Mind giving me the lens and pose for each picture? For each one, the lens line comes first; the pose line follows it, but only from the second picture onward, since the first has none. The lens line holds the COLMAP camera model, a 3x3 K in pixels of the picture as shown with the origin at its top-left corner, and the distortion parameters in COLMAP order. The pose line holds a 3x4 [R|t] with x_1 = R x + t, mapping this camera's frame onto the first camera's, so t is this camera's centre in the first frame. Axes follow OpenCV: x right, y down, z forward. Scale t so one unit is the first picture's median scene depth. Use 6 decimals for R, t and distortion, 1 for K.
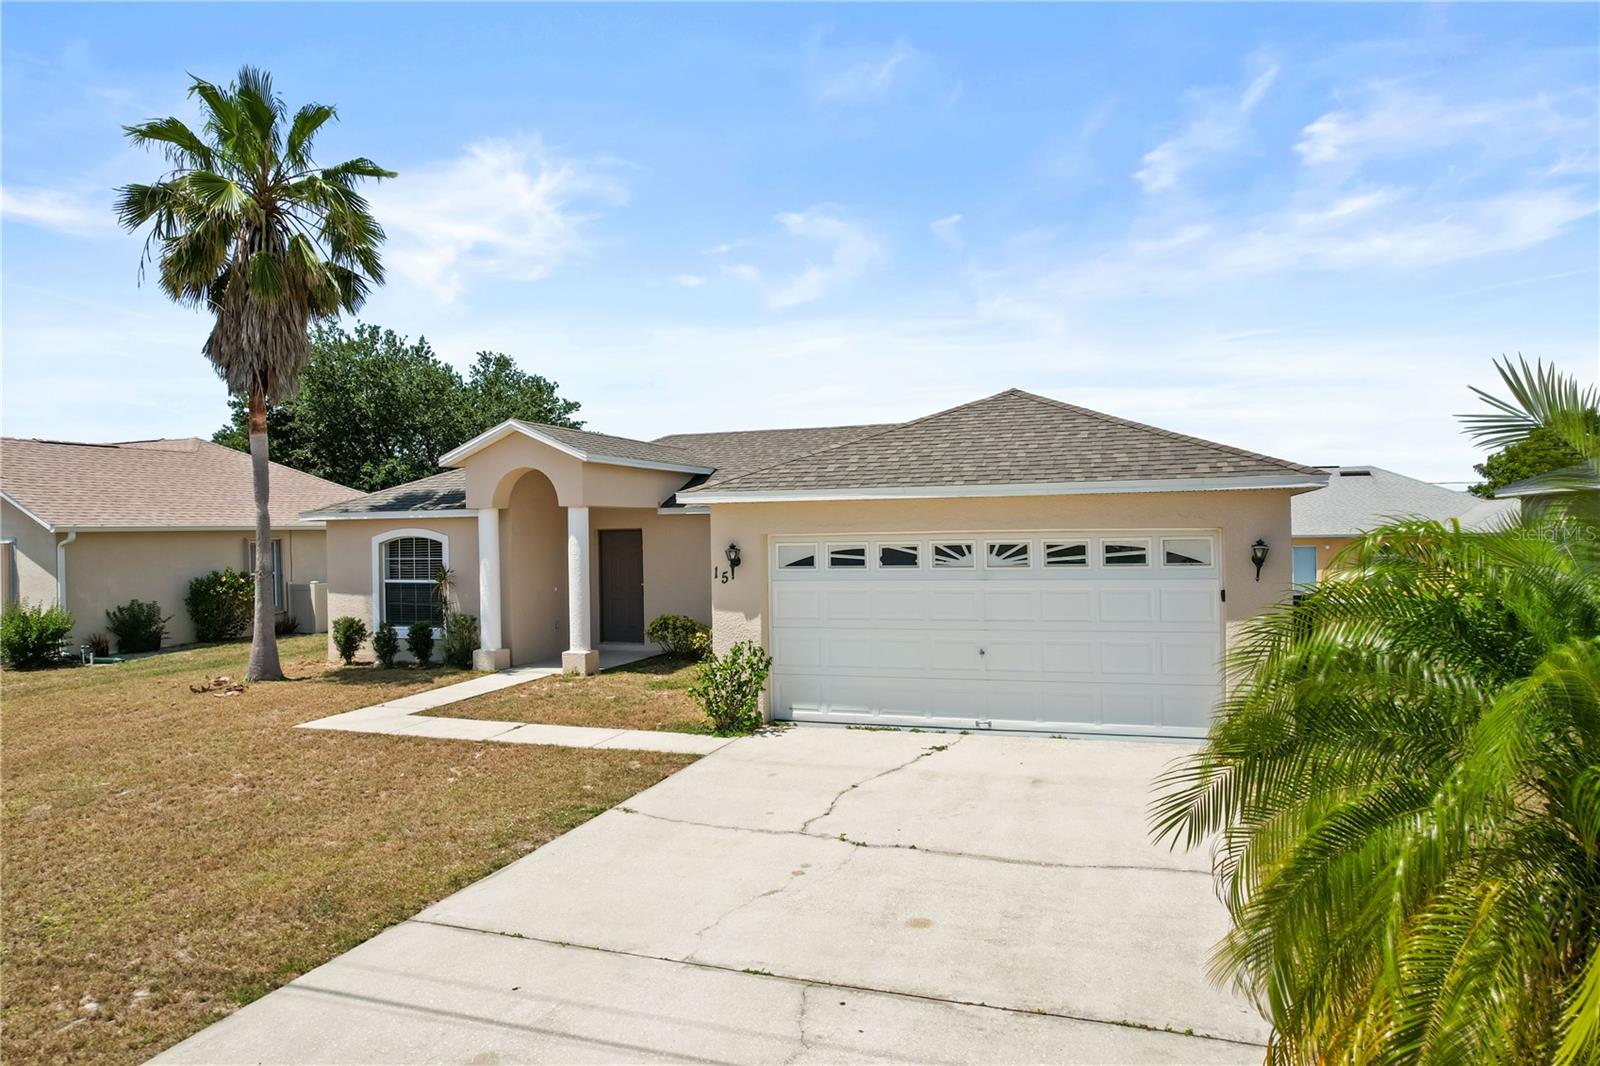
lens RADIAL K [[1029.4, 0, 800.0], [0, 1029.4, 533.0], [0, 0, 1]] dist [-0.059820, 0.001071]
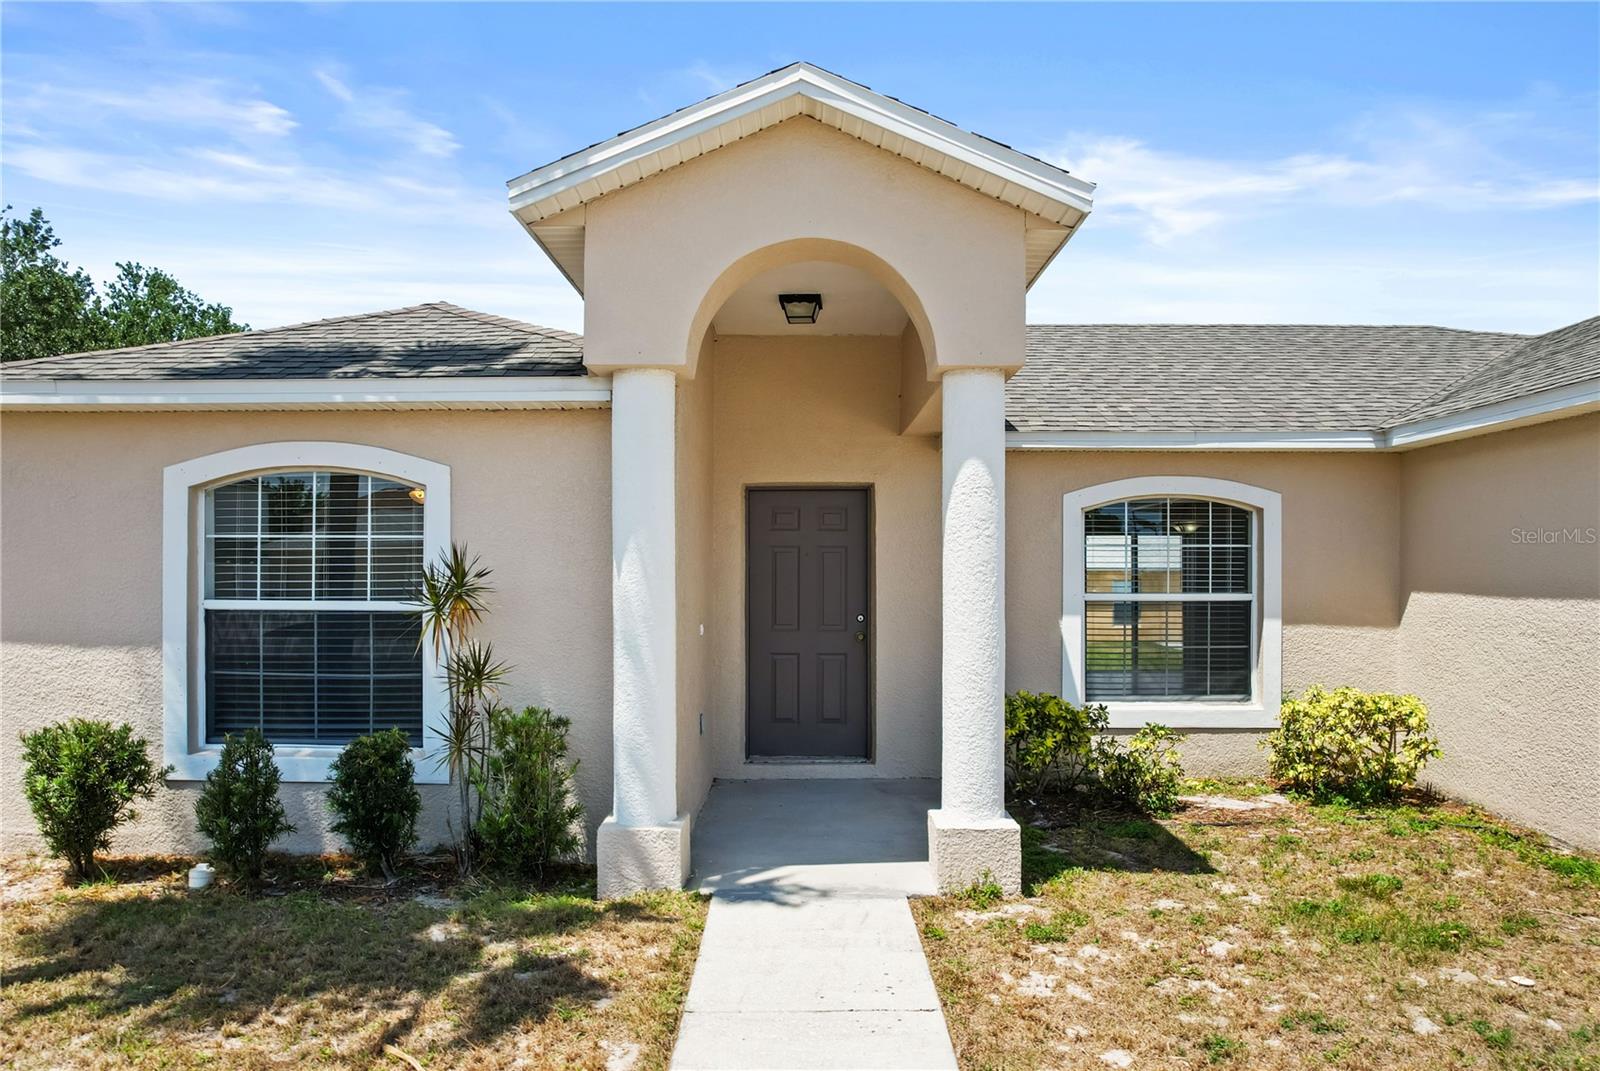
lens RADIAL K [[1095.0, 0, 795.5], [0, 1095.0, 570.0], [0, 0, 1]] dist [-0.070230, 0.048053]
pose [[0.947489, 0.016392, 0.319367, -0.533556], [-0.015684, 0.999866, -0.004789, 0.054515], [-0.319402, -0.000471, 0.947619, 0.967937]]
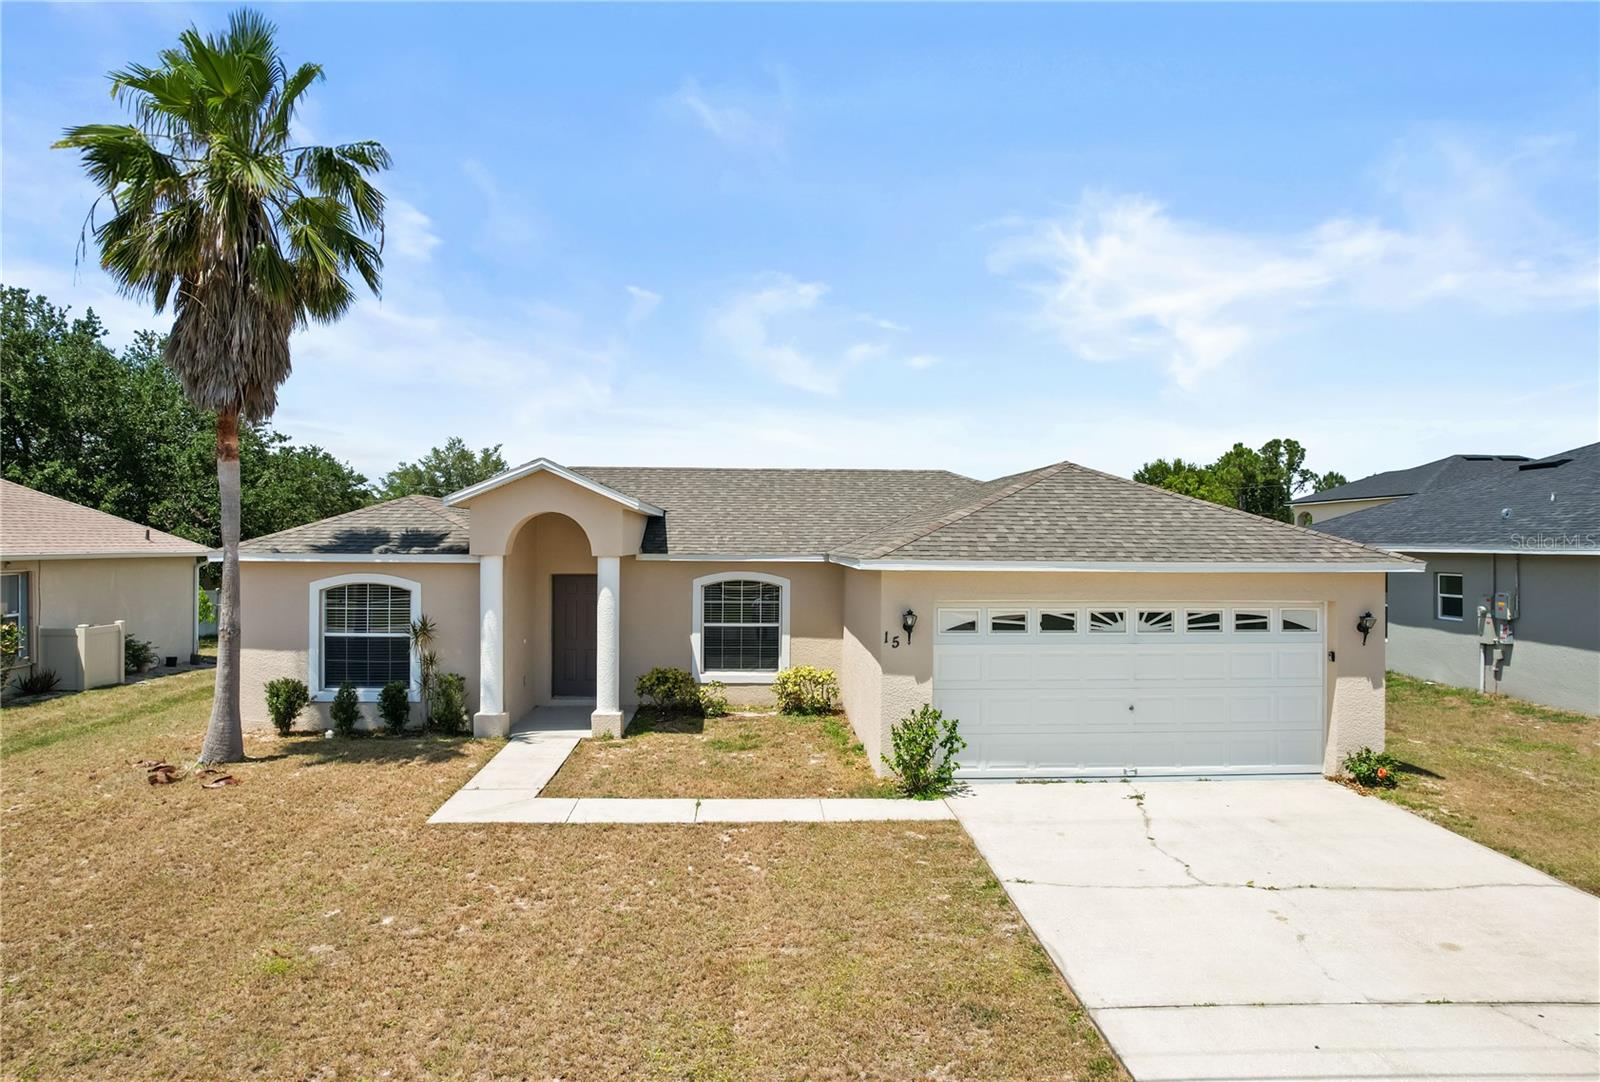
lens RADIAL K [[1082.1, 0, 800.0], [0, 1082.1, 541.0], [0, 0, 1]] dist [-0.079091, 0.073914]
pose [[0.926858, 0.020894, 0.374830, -0.591655], [-0.019275, 0.999782, -0.008067, -0.049136], [-0.374917, 0.000252, 0.927058, 0.044613]]
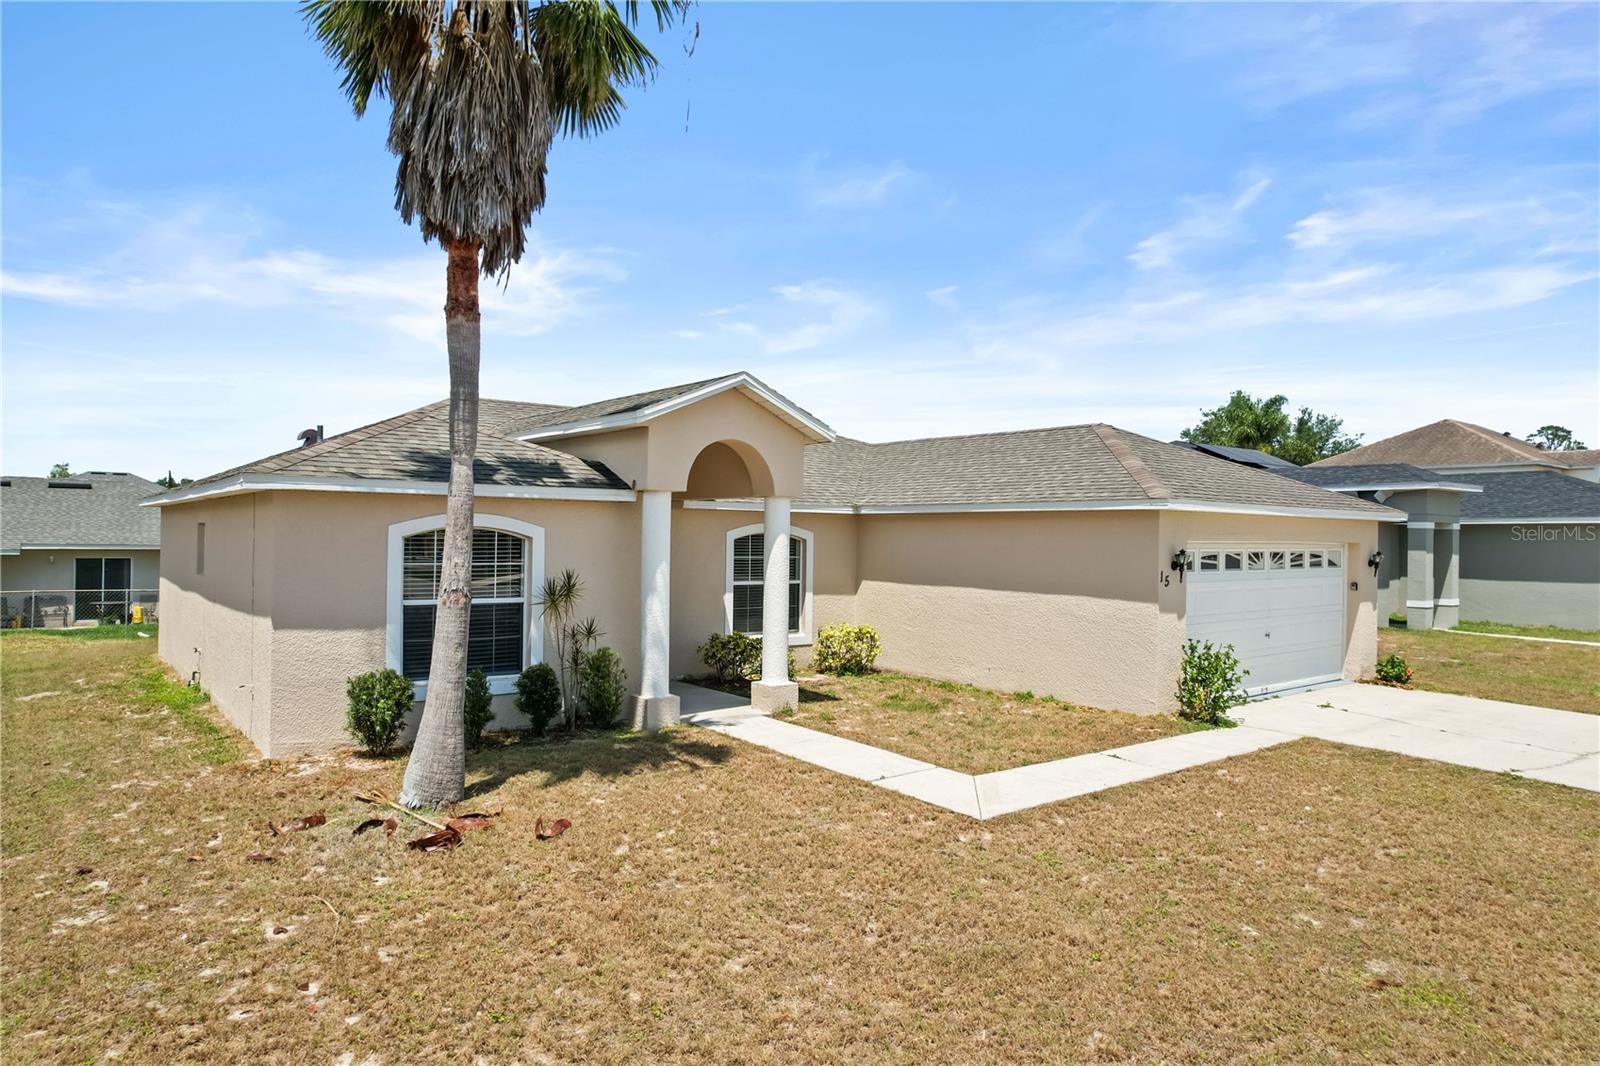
lens RADIAL K [[1029.4, 0, 800.0], [0, 1029.4, 533.0], [0, 0, 1]] dist [-0.059820, 0.001071]
pose [[0.532256, 0.024391, 0.846232, -1.223609], [-0.020298, 0.999665, -0.016046, 0.019194], [-0.846340, -0.008637, 0.532573, 0.796318]]
